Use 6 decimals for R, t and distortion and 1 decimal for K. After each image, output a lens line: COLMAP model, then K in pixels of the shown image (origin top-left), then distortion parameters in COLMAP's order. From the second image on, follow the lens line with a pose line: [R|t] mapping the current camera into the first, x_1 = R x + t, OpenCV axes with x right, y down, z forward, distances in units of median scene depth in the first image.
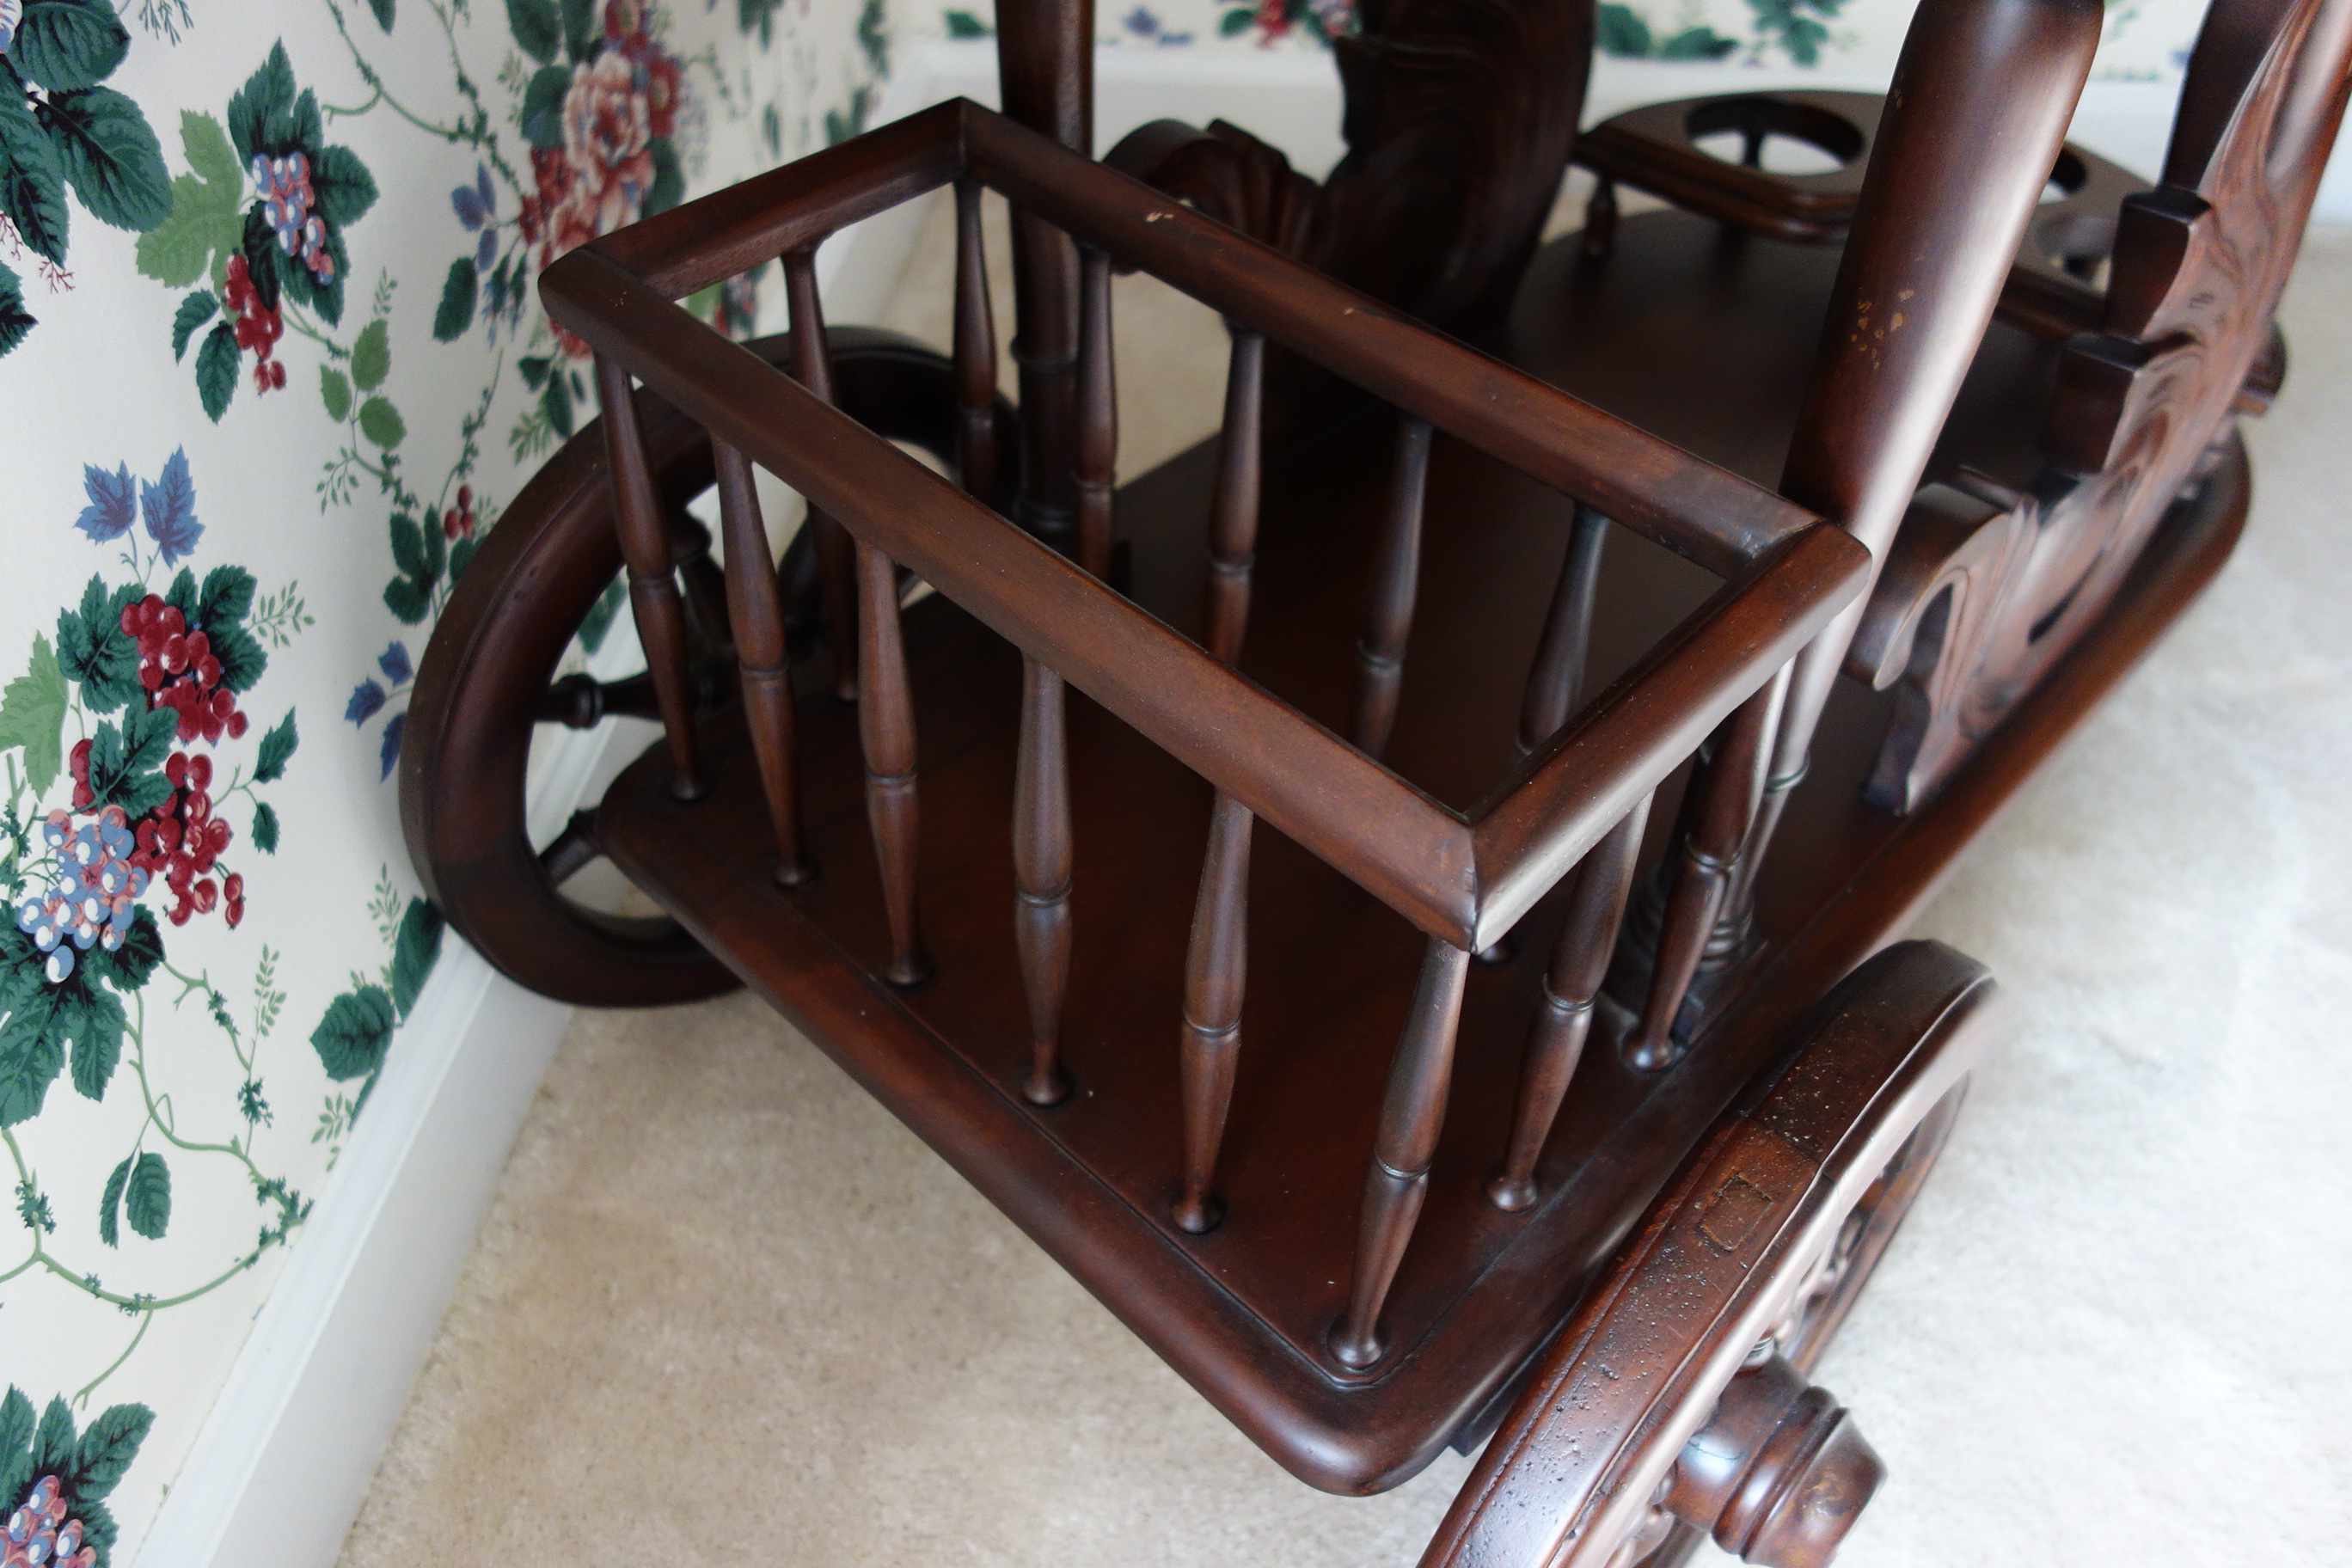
lens RADIAL K [[1841.4, 0, 1182.4], [0, 1841.4, 784.1], [0, 0, 1]] dist [0.004152, 0.001590]
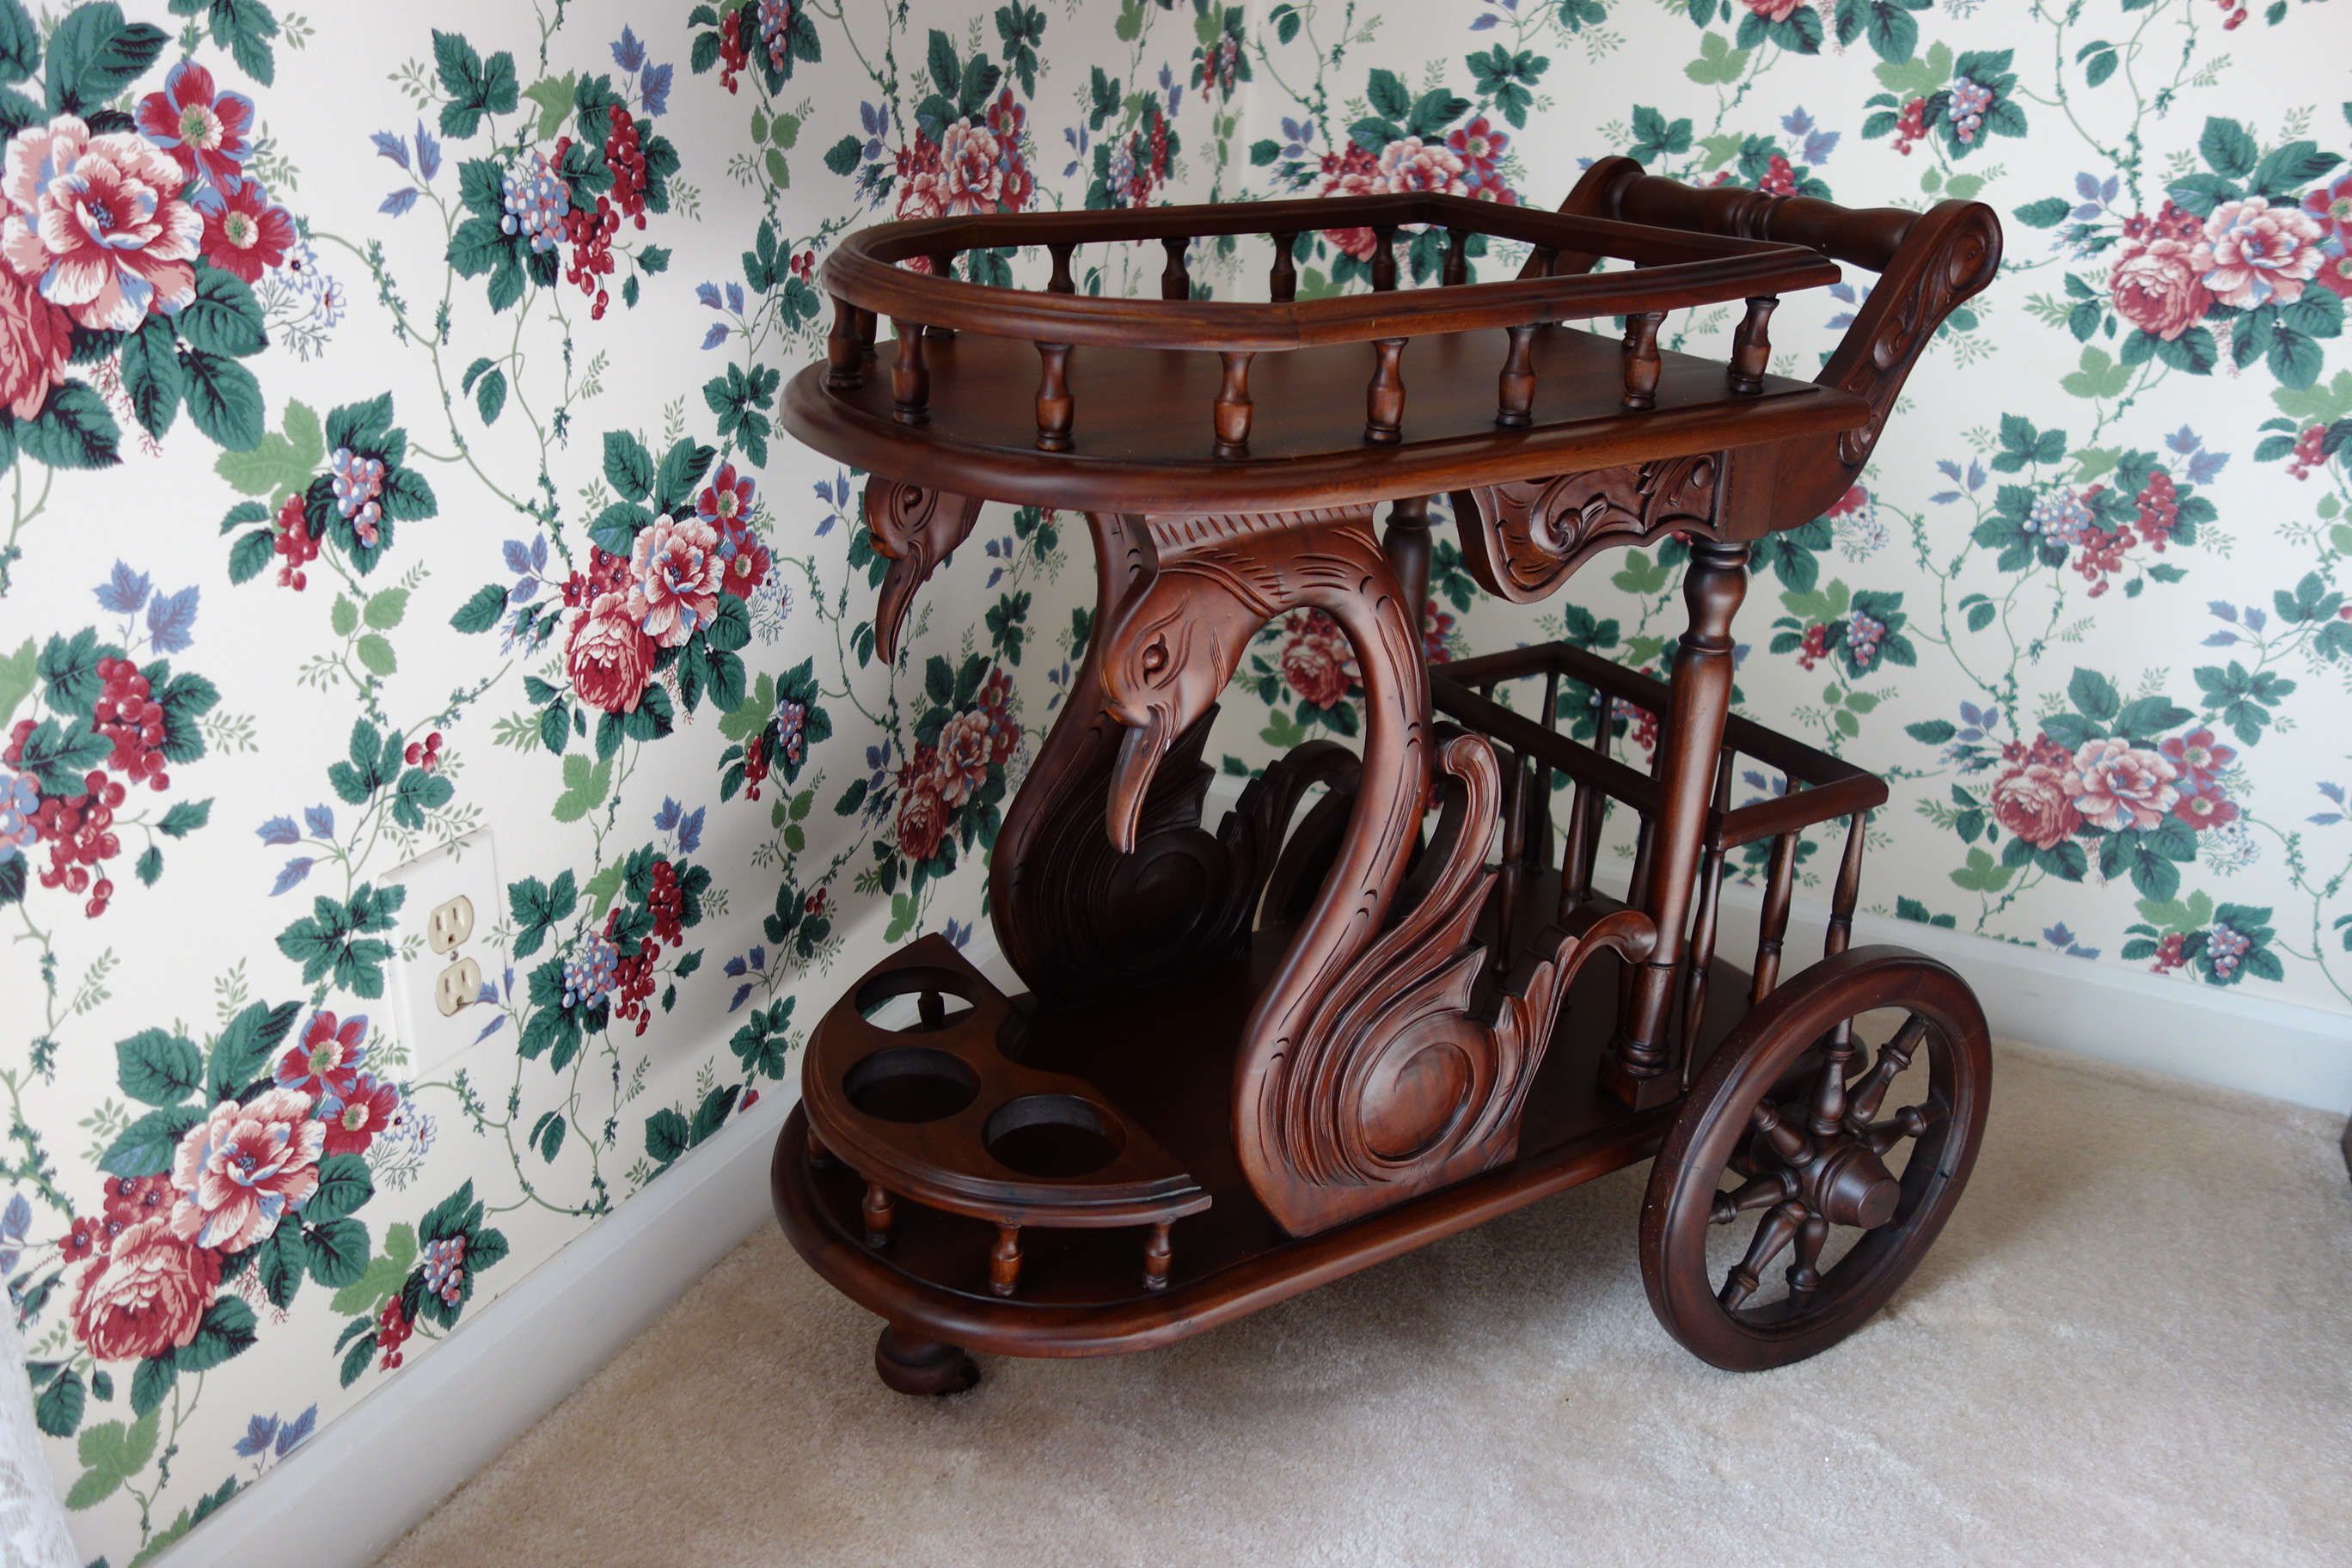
lens RADIAL K [[1841.4, 0, 1182.4], [0, 1841.4, 784.1], [0, 0, 1]] dist [0.004152, 0.001590]
pose [[0.952142, 0.177767, -0.248644, 0.490795], [-0.265791, 0.883229, -0.386344, 0.450023], [0.150931, 0.433942, 0.888209, -0.794508]]
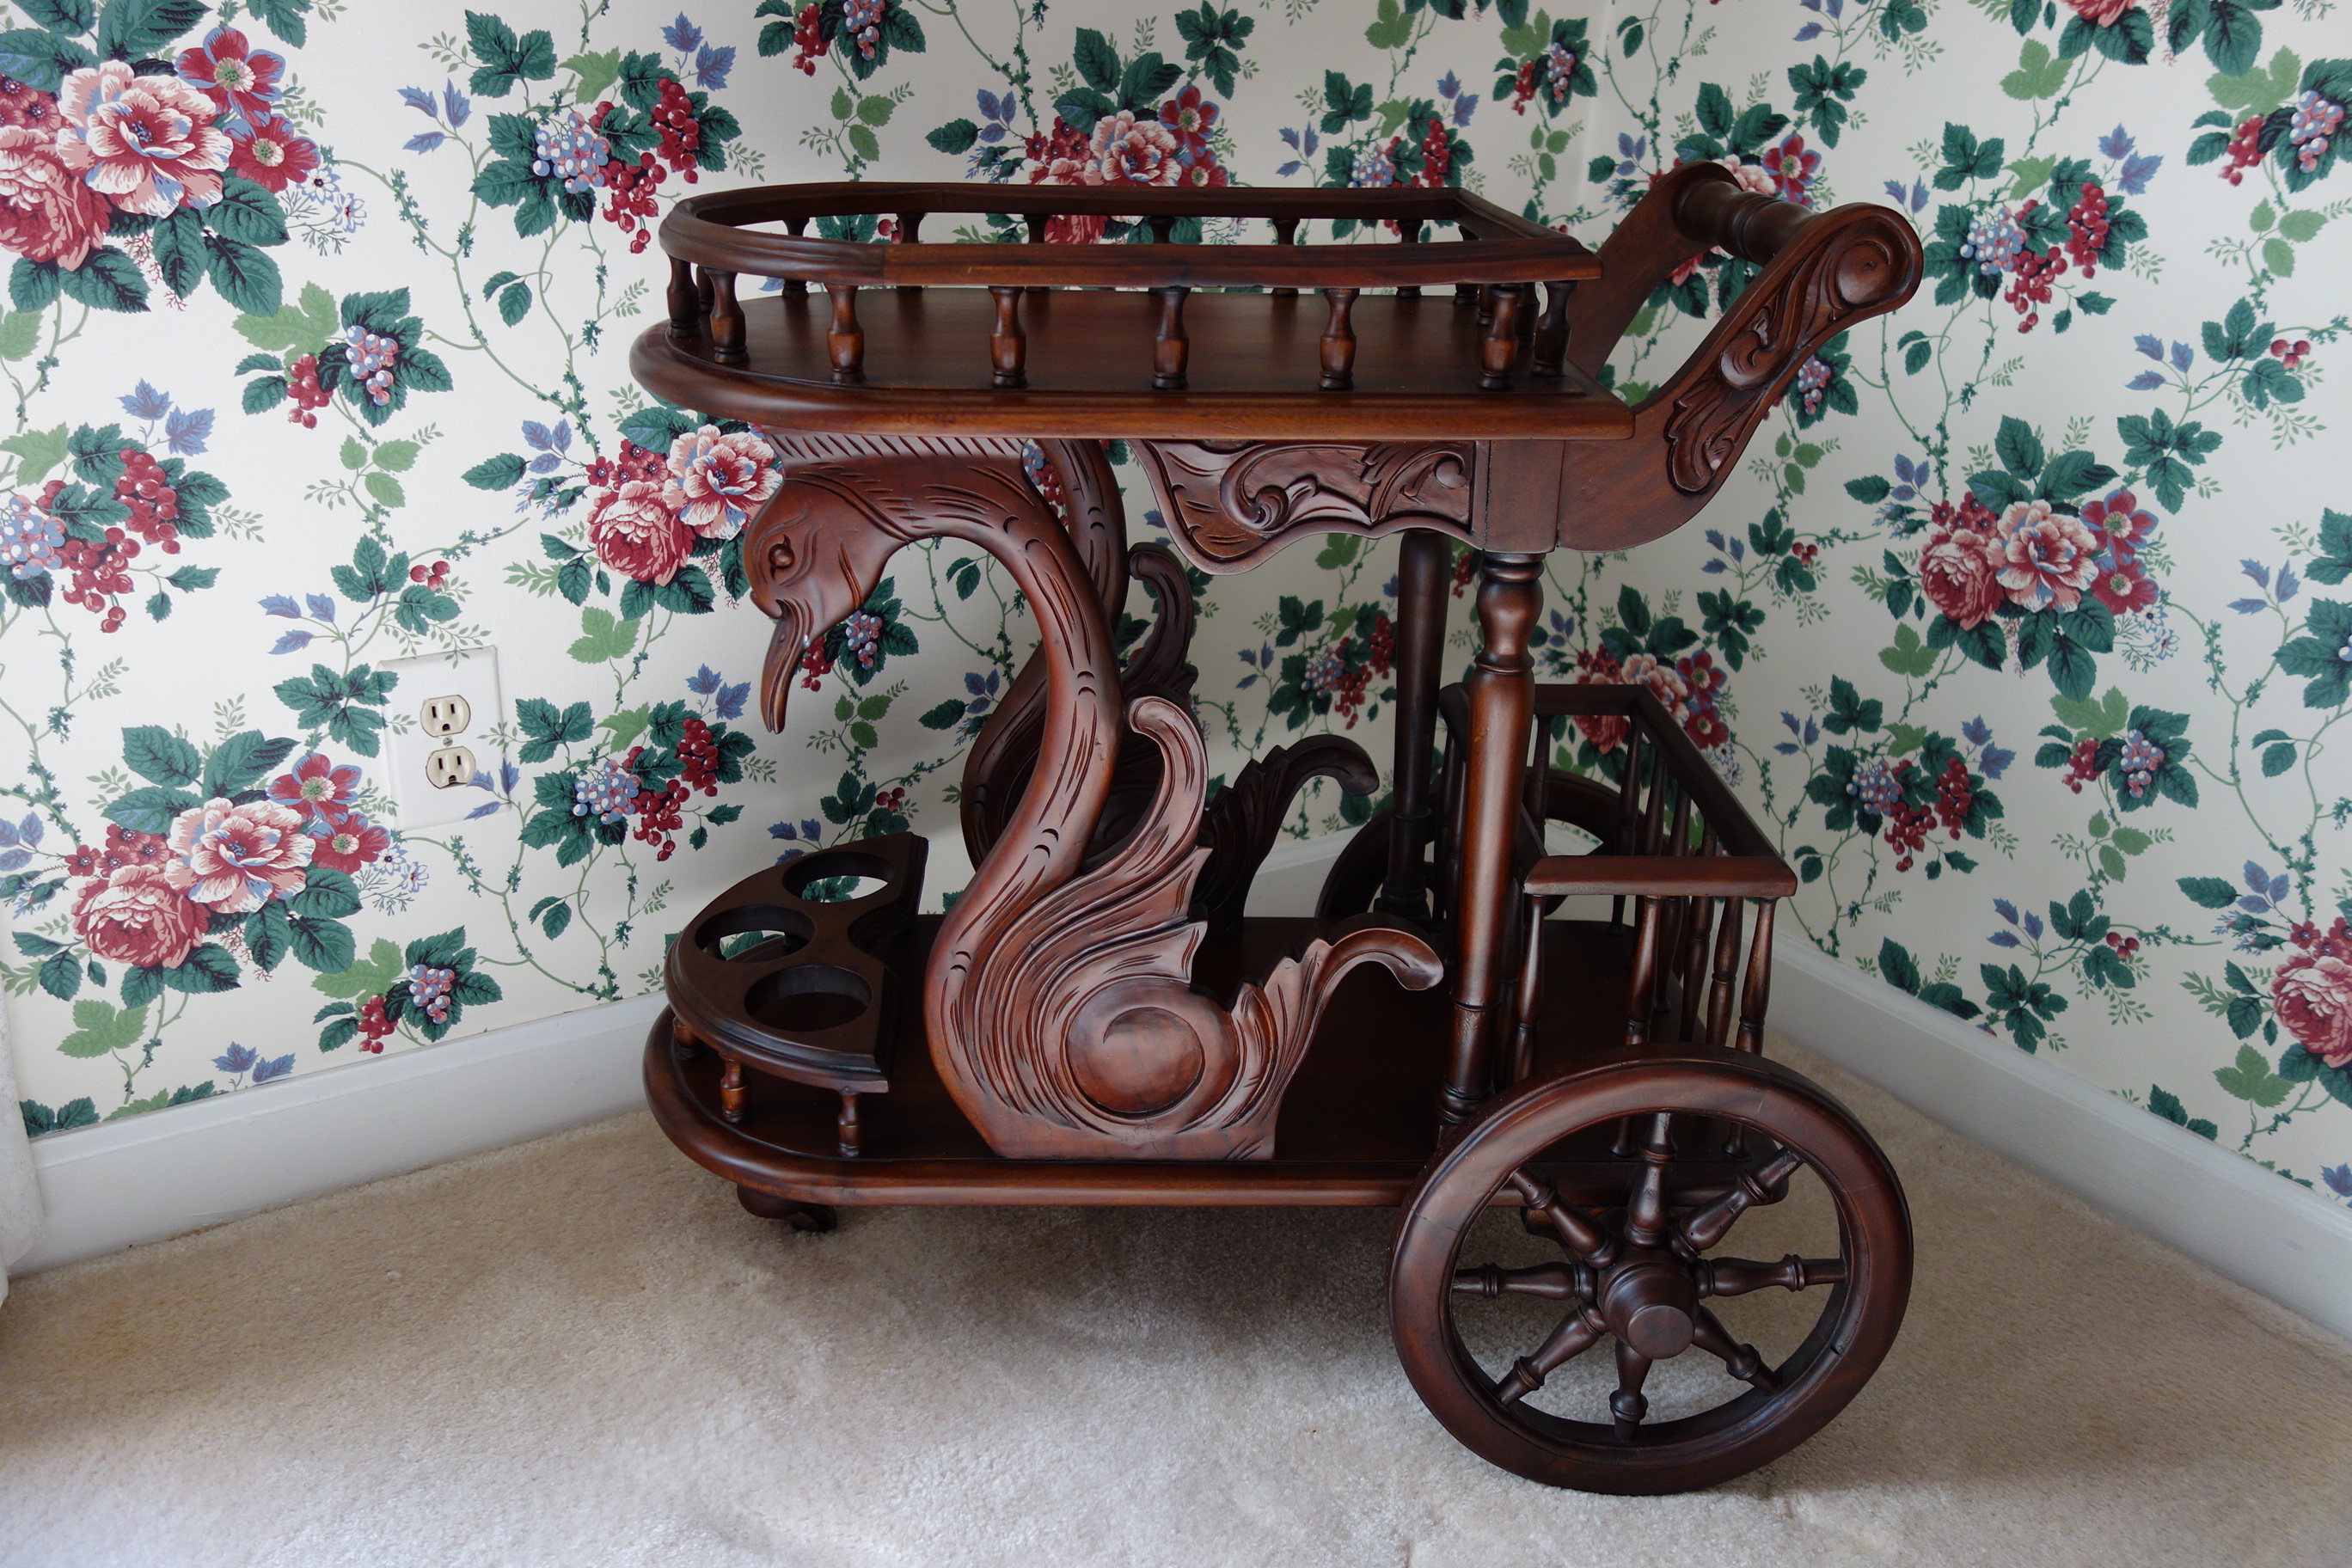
lens RADIAL K [[1841.4, 0, 1182.4], [0, 1841.4, 784.1], [0, 0, 1]] dist [0.004152, 0.001590]
pose [[0.676891, 0.331978, -0.656969, 1.467770], [-0.581338, 0.788575, -0.200486, 0.084111], [0.451513, 0.517629, 0.726772, -0.469648]]
